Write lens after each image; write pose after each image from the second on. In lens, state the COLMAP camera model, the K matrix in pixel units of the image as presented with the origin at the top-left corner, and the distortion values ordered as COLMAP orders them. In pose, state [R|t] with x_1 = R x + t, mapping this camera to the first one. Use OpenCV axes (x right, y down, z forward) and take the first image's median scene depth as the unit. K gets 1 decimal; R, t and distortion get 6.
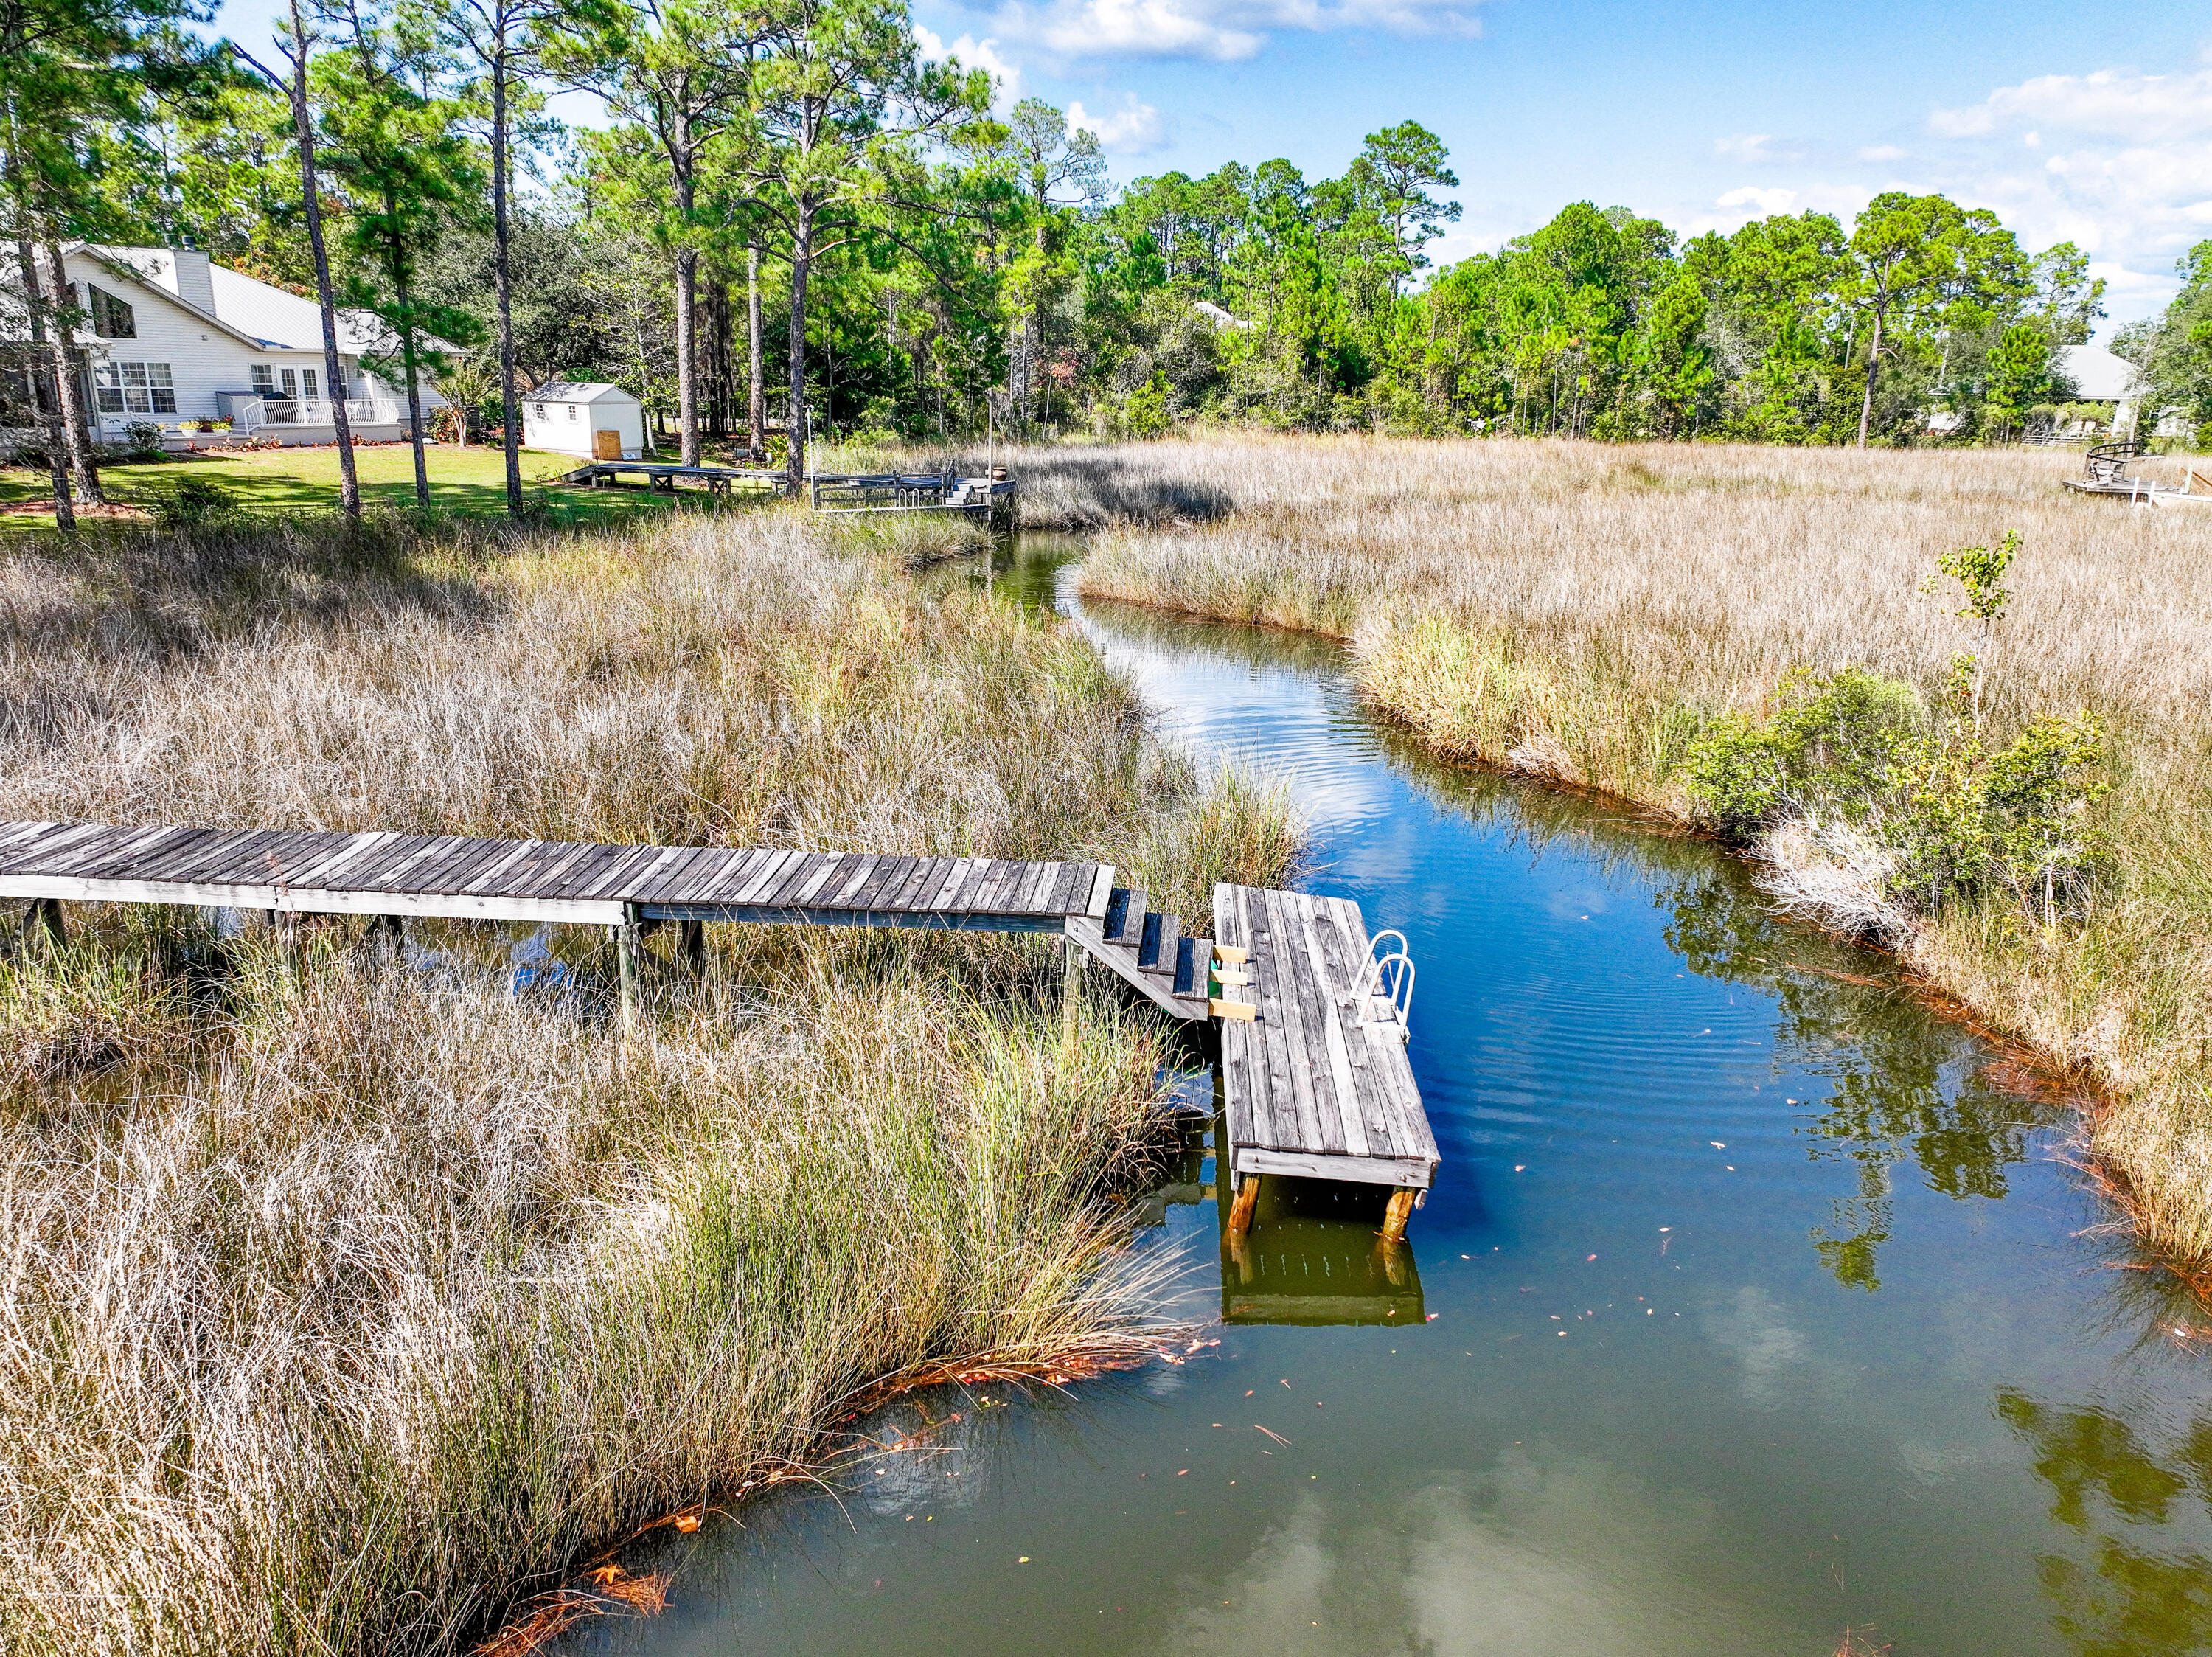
lens RADIAL K [[1566.3, 0, 1111.0], [0, 1566.3, 825.0], [0, 0, 1]] dist [-0.001236, 0.016117]
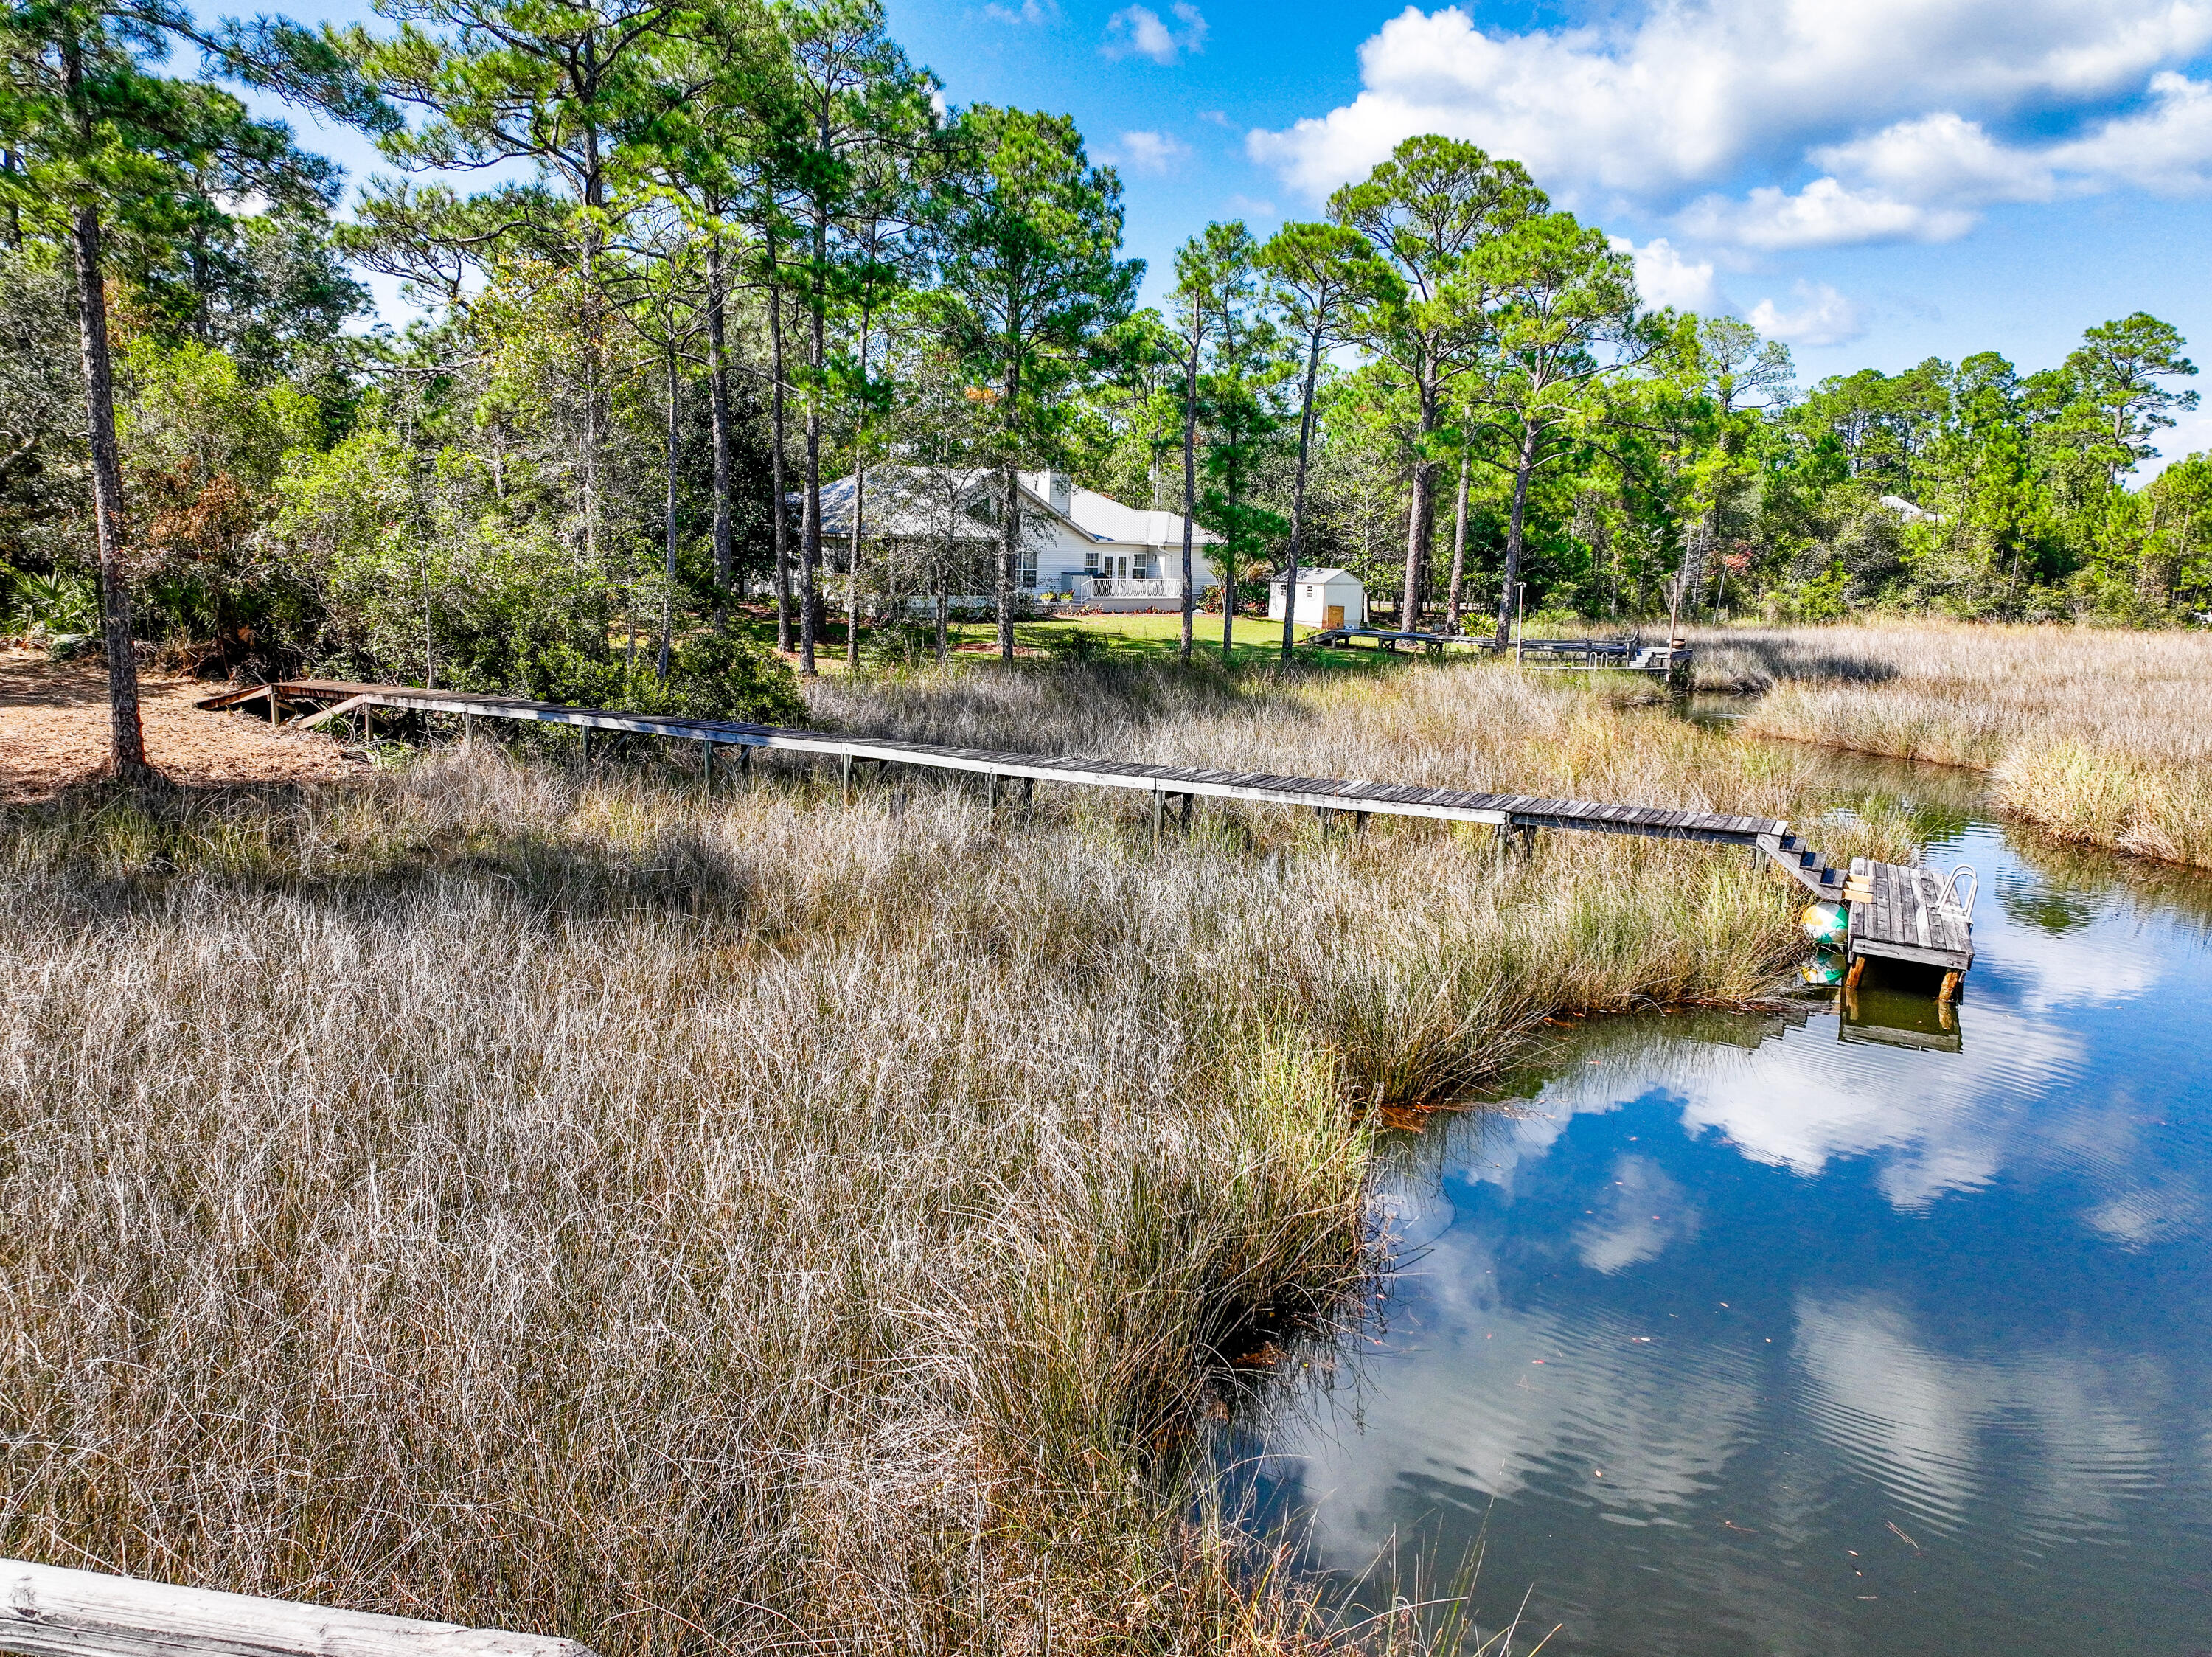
lens RADIAL K [[1566.3, 0, 1111.0], [0, 1566.3, 825.0], [0, 0, 1]] dist [-0.001236, 0.016117]
pose [[0.921448, 0.067640, -0.382567, -0.003219], [-0.112311, 0.989060, -0.095640, 0.037982], [0.371912, 0.131094, 0.918964, -0.116198]]
